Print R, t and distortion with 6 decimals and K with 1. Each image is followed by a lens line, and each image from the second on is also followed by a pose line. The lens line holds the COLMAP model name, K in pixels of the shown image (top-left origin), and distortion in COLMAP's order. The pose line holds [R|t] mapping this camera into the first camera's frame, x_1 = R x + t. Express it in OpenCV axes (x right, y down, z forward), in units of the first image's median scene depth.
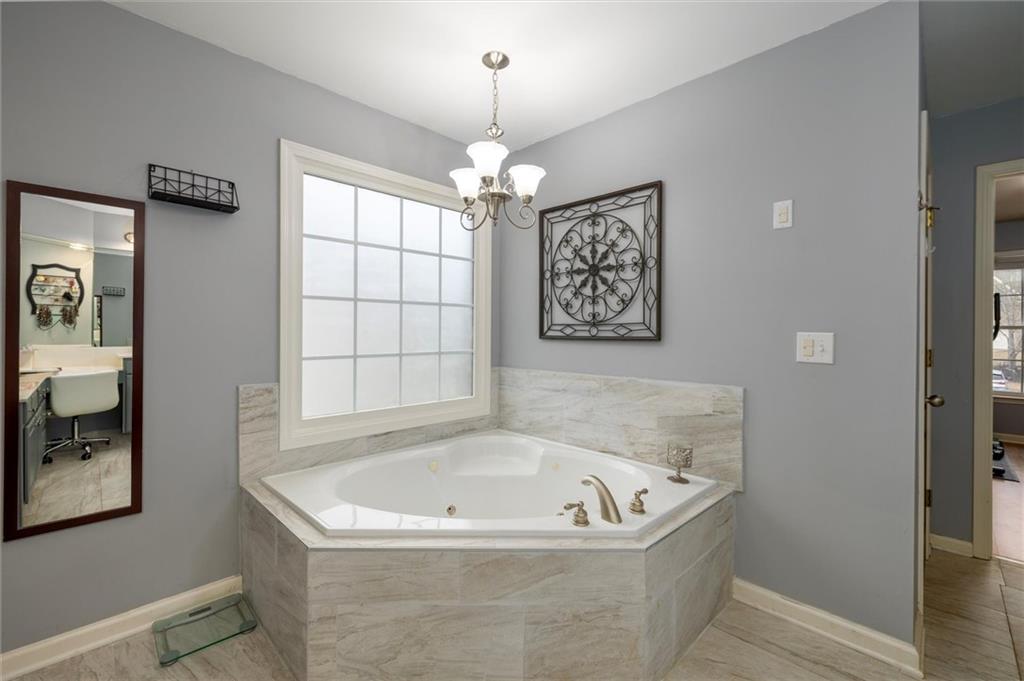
lens RADIAL K [[440.1, 0, 512.7], [0, 440.1, 337.9], [0, 0, 1]] dist [-0.001536, -0.000327]
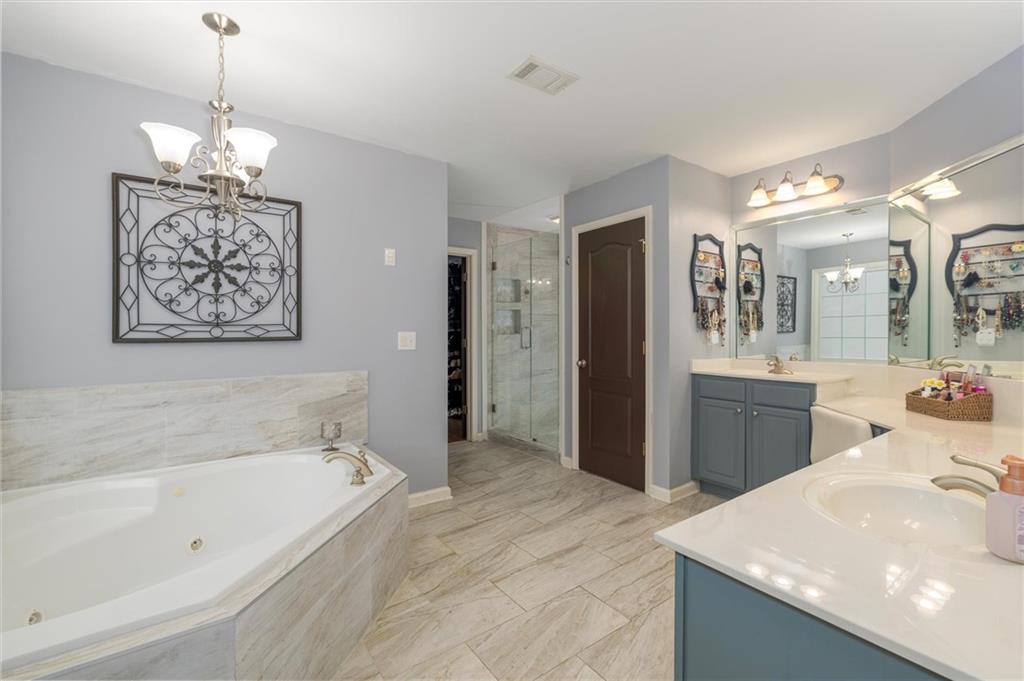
lens RADIAL K [[440.1, 0, 512.3], [0, 440.1, 333.0], [0, 0, 1]] dist [-0.001536, -0.000327]
pose [[0.165071, -0.017328, 0.986129, -0.638797], [0.011225, 0.999814, 0.015689, -0.021261], [-0.986218, 0.008479, 0.165235, 0.230326]]
